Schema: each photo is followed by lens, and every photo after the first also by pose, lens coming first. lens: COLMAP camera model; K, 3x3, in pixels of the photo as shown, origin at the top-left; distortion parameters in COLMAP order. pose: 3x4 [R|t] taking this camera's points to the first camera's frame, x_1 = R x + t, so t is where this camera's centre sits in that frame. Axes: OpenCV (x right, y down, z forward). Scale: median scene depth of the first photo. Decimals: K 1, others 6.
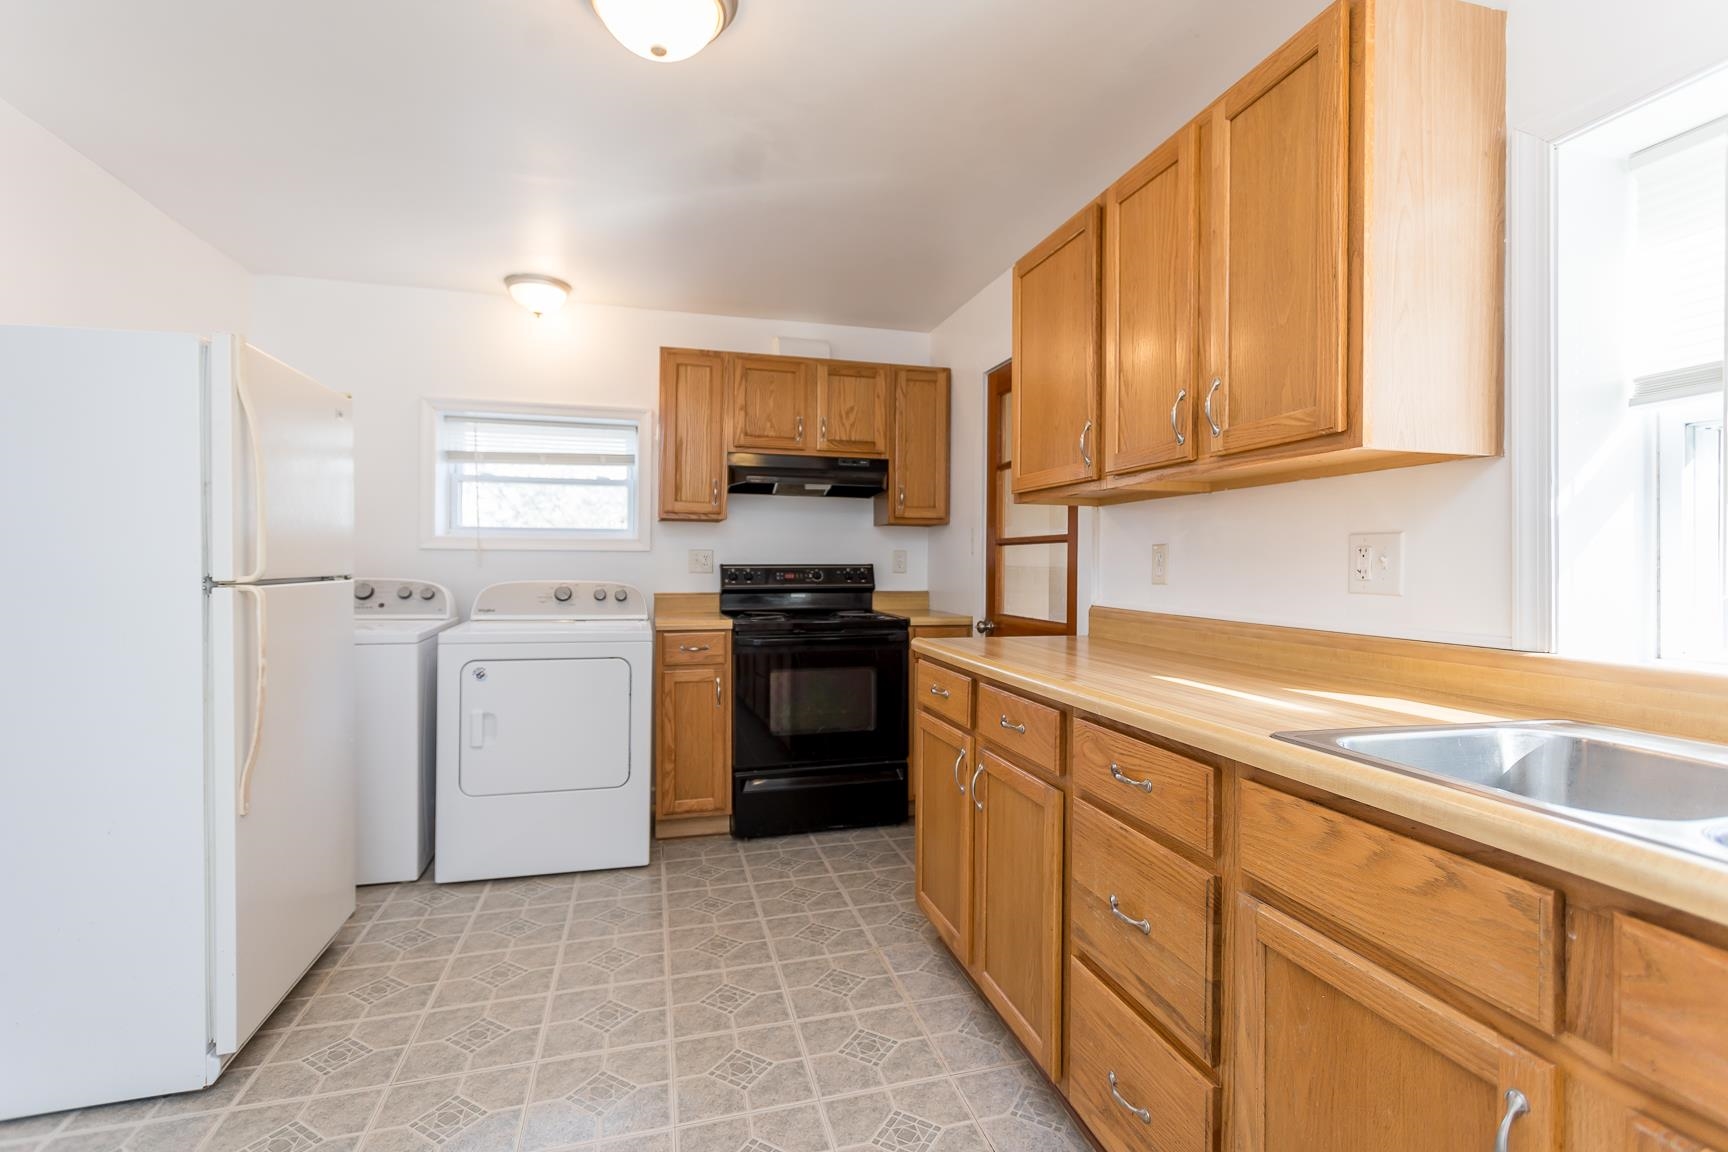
lens RADIAL K [[810.4, 0, 867.9], [0, 810.4, 566.6], [0, 0, 1]] dist [0.004070, 0.000065]
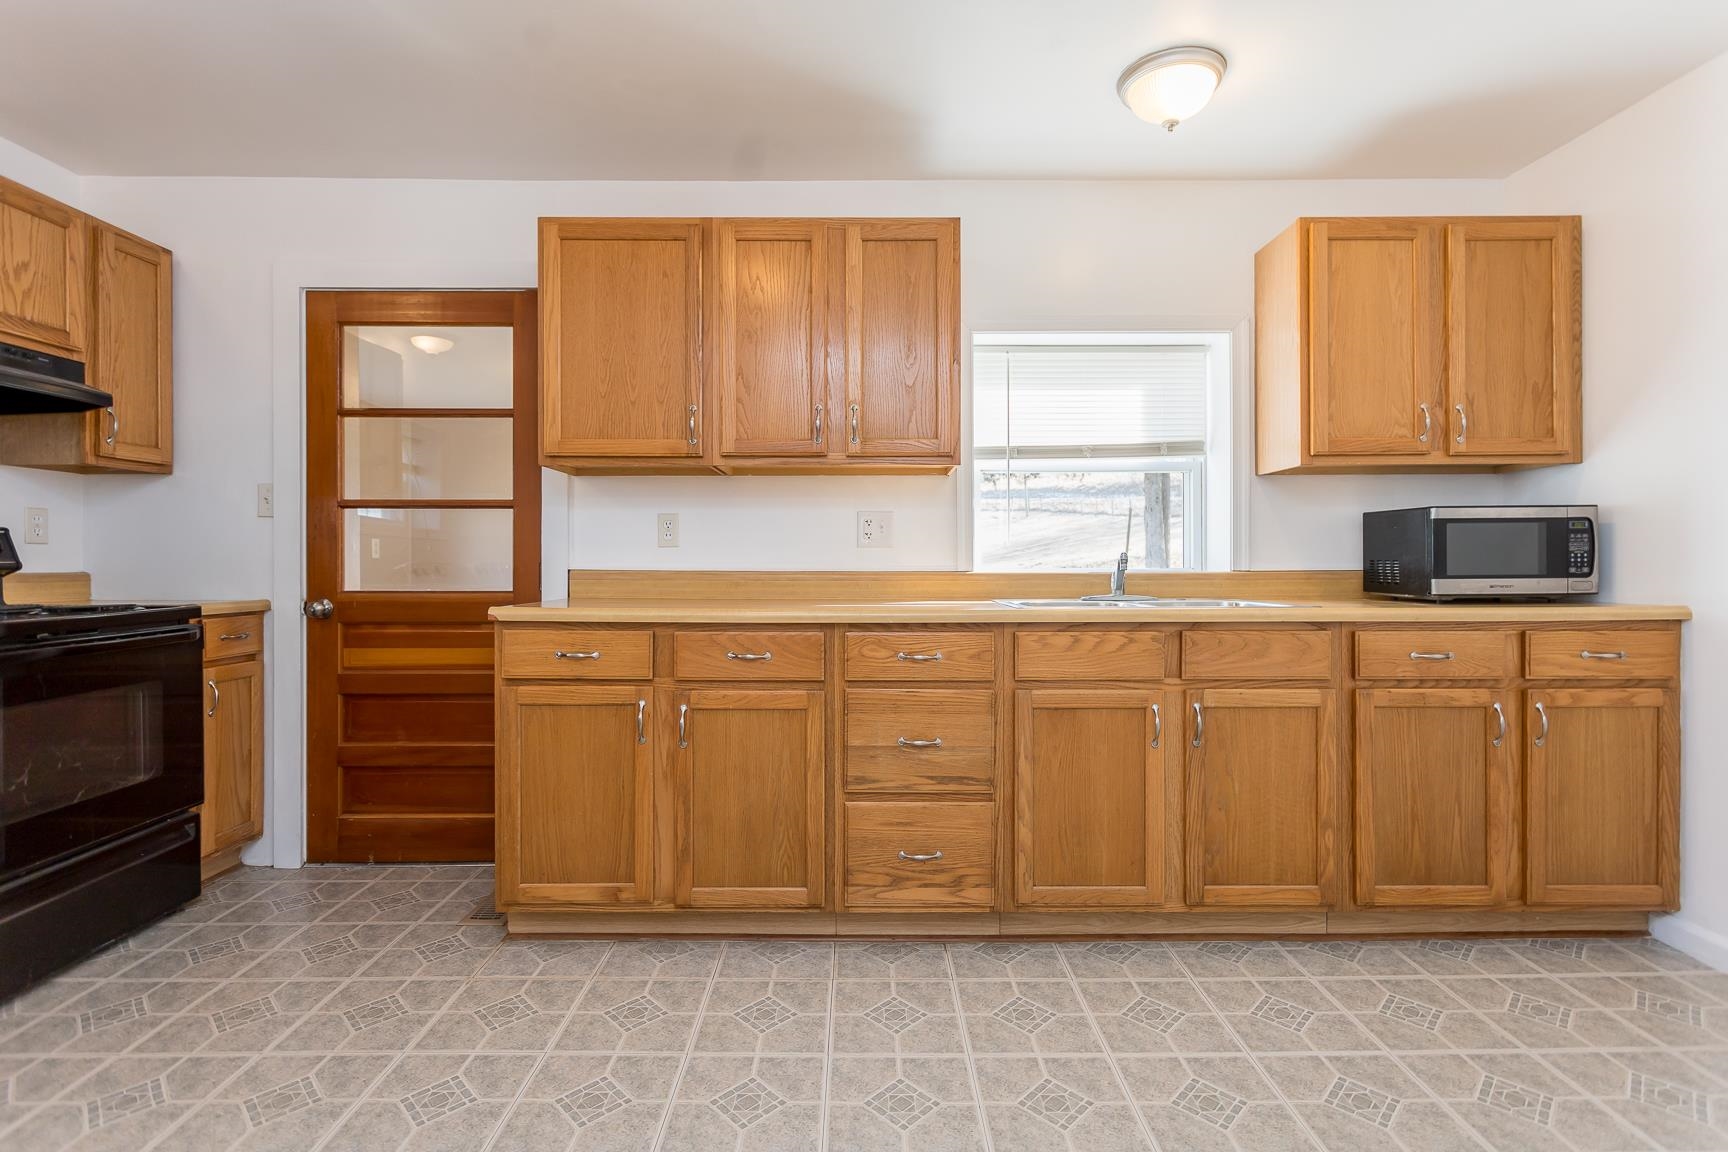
lens RADIAL K [[810.4, 0, 867.9], [0, 810.4, 570.6], [0, 0, 1]] dist [0.004070, 0.000065]
pose [[0.257658, -0.020667, 0.966015, -0.527488], [0.005200, 0.999786, 0.020003, 0.025043], [-0.966222, -0.000130, 0.257711, 0.292857]]
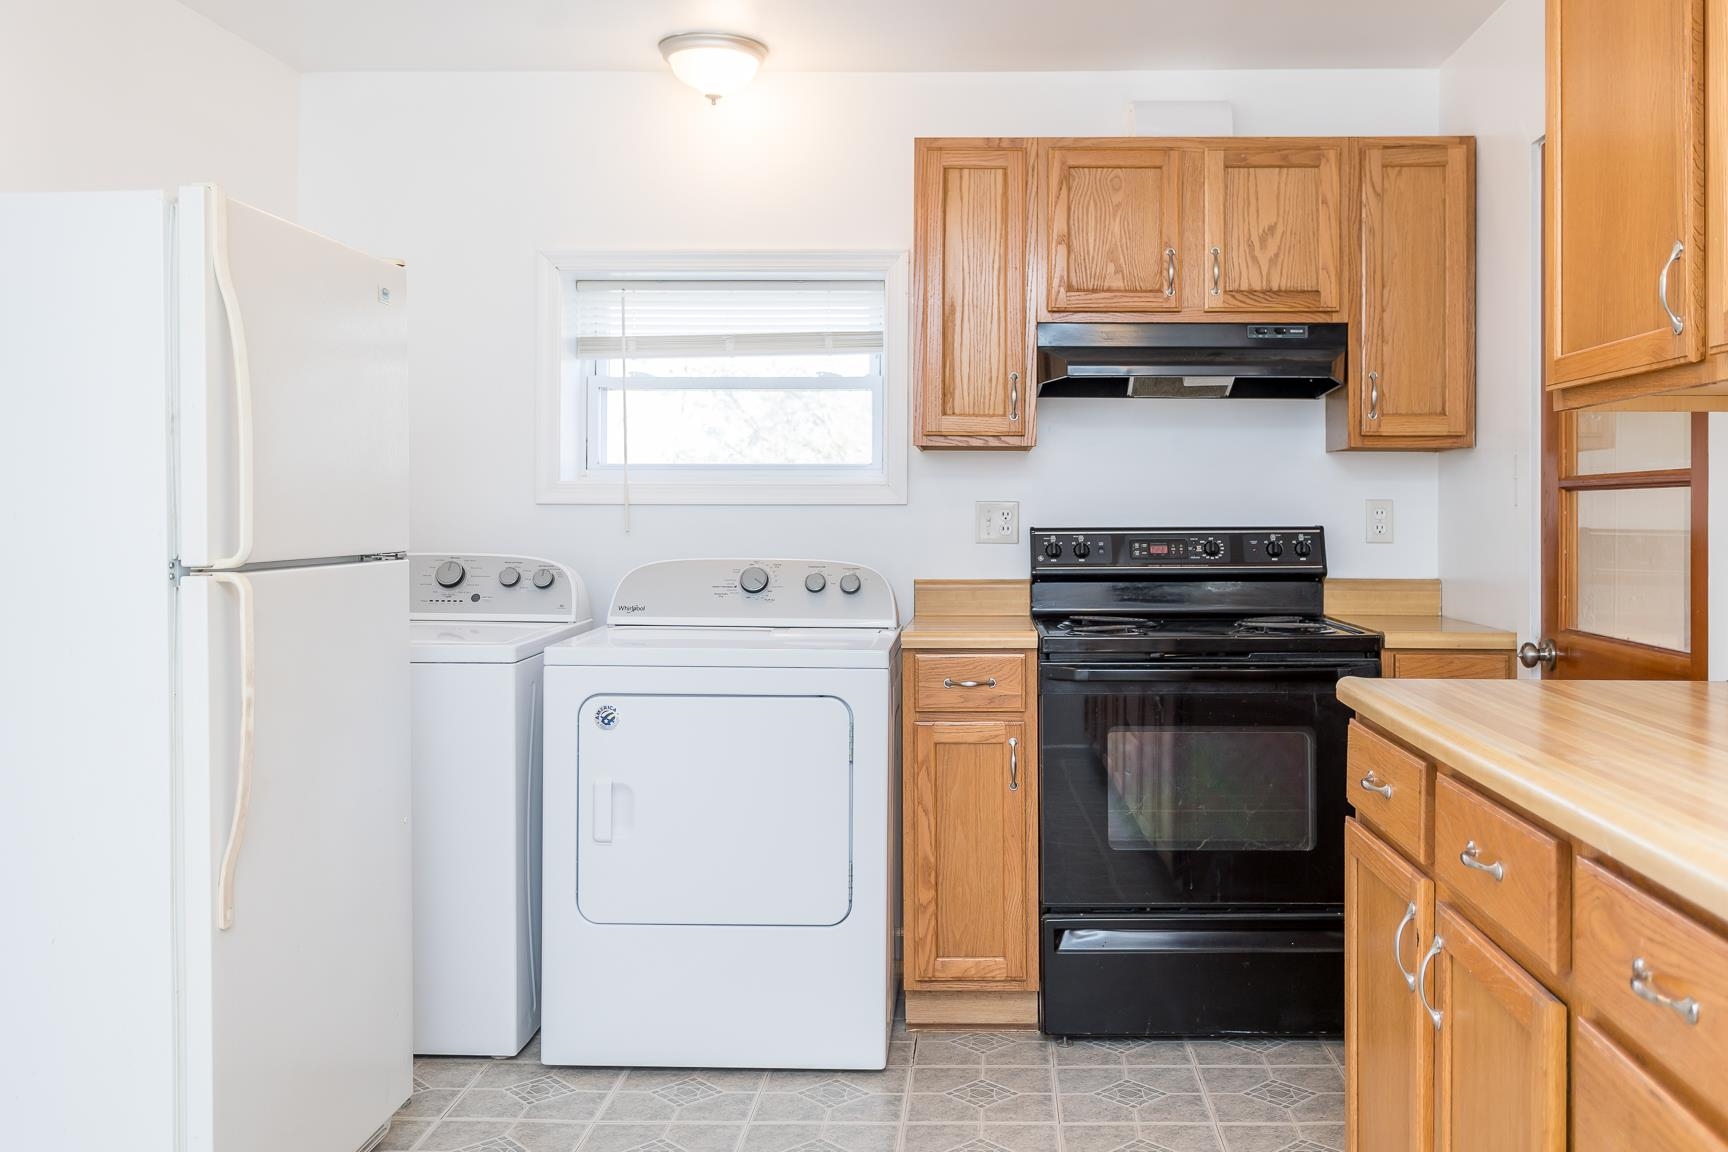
lens RADIAL K [[1535.2, 0, 942.2], [0, 1535.2, 508.5], [0, 0, 1]] dist [0.008757, -0.004747]
pose [[0.957655, -0.004838, -0.287878, 0.071869], [0.002493, 0.999961, -0.008510, -0.008823], [0.287907, 0.007432, 0.957629, -0.003907]]
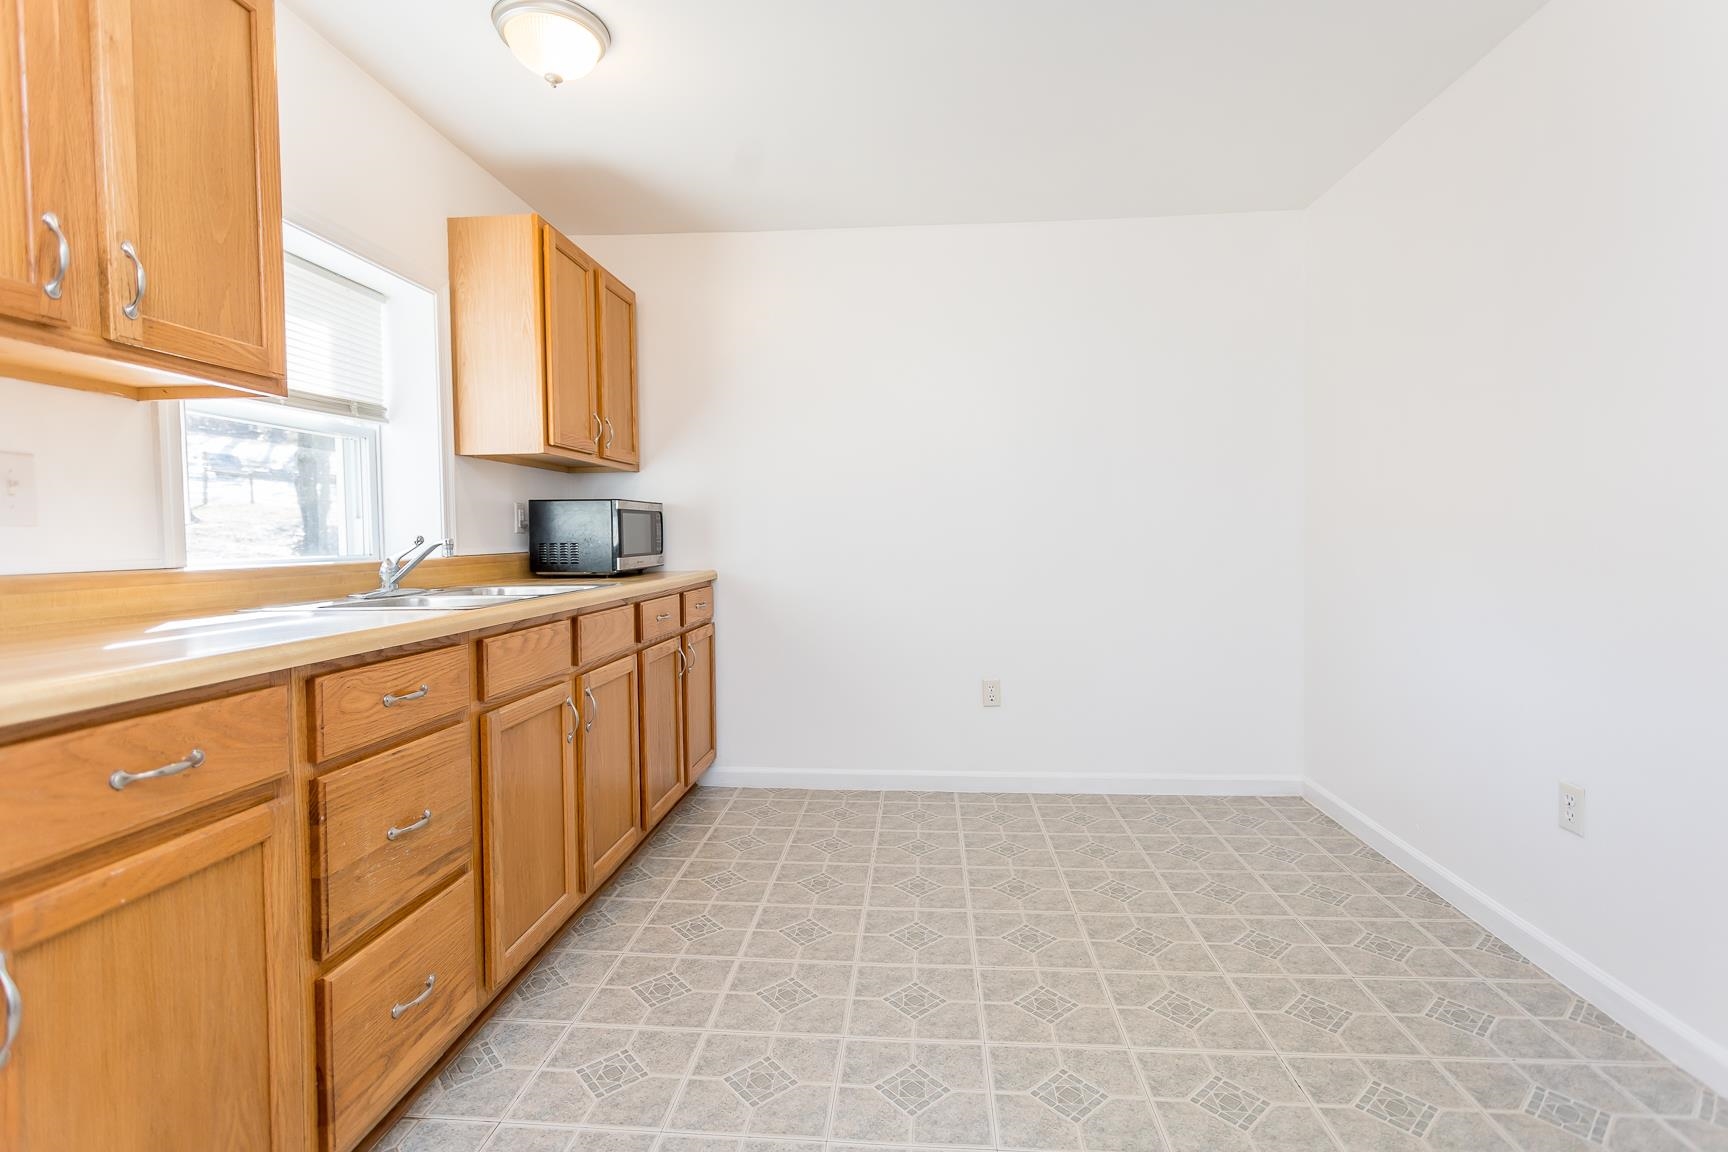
lens RADIAL K [[810.4, 0, 862.1], [0, 810.4, 566.9], [0, 0, 1]] dist [0.004070, 0.000065]
pose [[-0.941381, -0.012100, 0.337127, -0.245488], [0.001680, 0.999176, 0.040554, 0.023035], [-0.337340, 0.038743, -0.940585, 0.756439]]
